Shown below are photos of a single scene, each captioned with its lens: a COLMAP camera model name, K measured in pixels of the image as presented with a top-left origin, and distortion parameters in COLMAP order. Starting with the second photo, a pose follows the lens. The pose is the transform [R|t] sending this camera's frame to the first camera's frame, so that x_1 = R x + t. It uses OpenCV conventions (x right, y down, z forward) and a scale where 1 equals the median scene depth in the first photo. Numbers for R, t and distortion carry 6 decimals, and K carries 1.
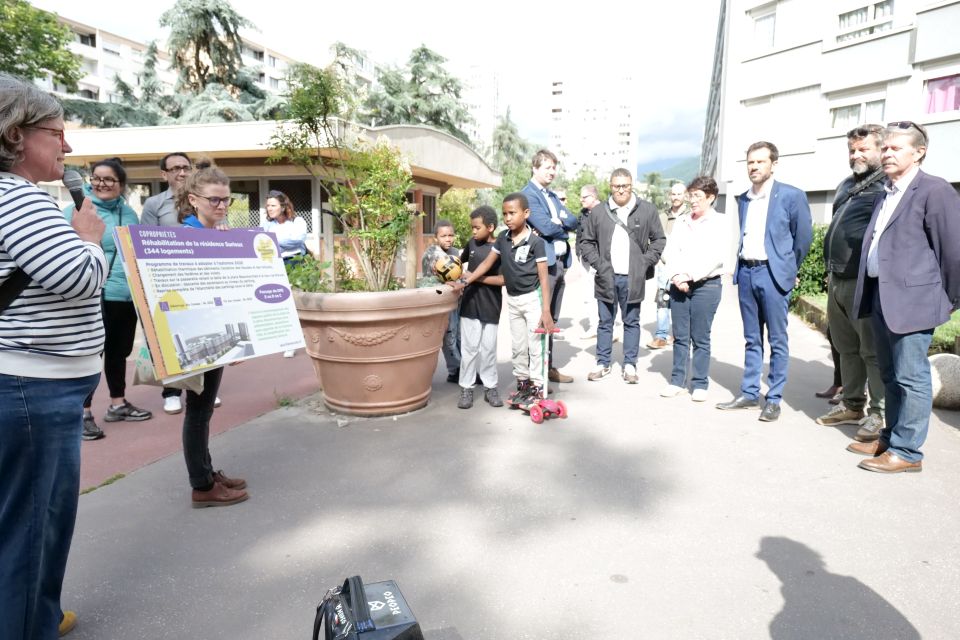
lens RADIAL K [[640.3, 0, 479.0], [0, 640.3, 318.5], [0, 0, 1]] dist [-0.009841, -0.003264]
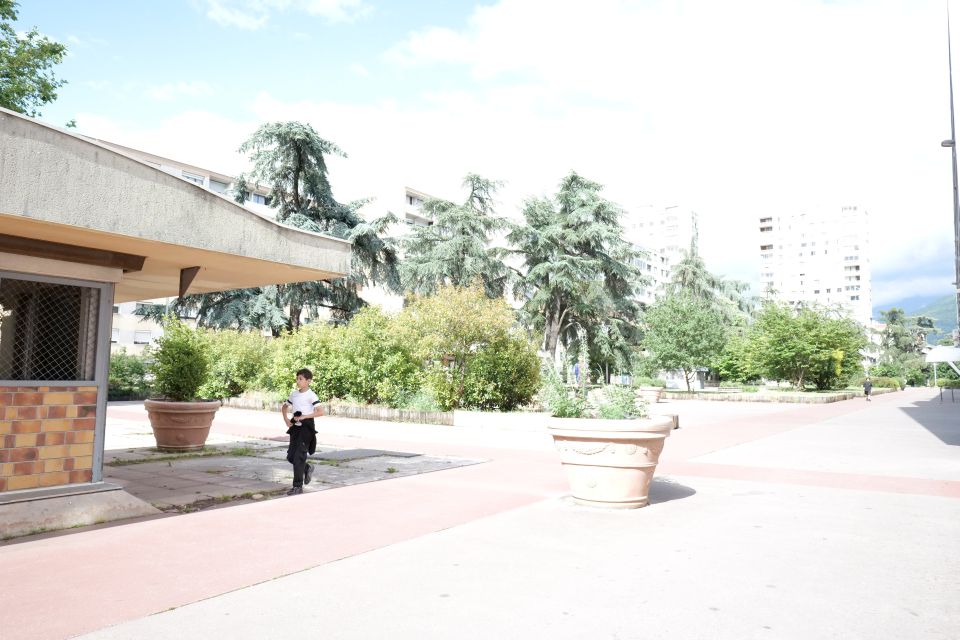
lens RADIAL K [[640.3, 0, 481.0], [0, 640.3, 319.0], [0, 0, 1]] dist [-0.009841, -0.003264]
pose [[0.947498, -0.028272, -0.318510, 0.070118], [-0.045182, 0.974253, -0.220884, -0.021077], [0.316554, 0.223678, 0.921825, 0.171090]]
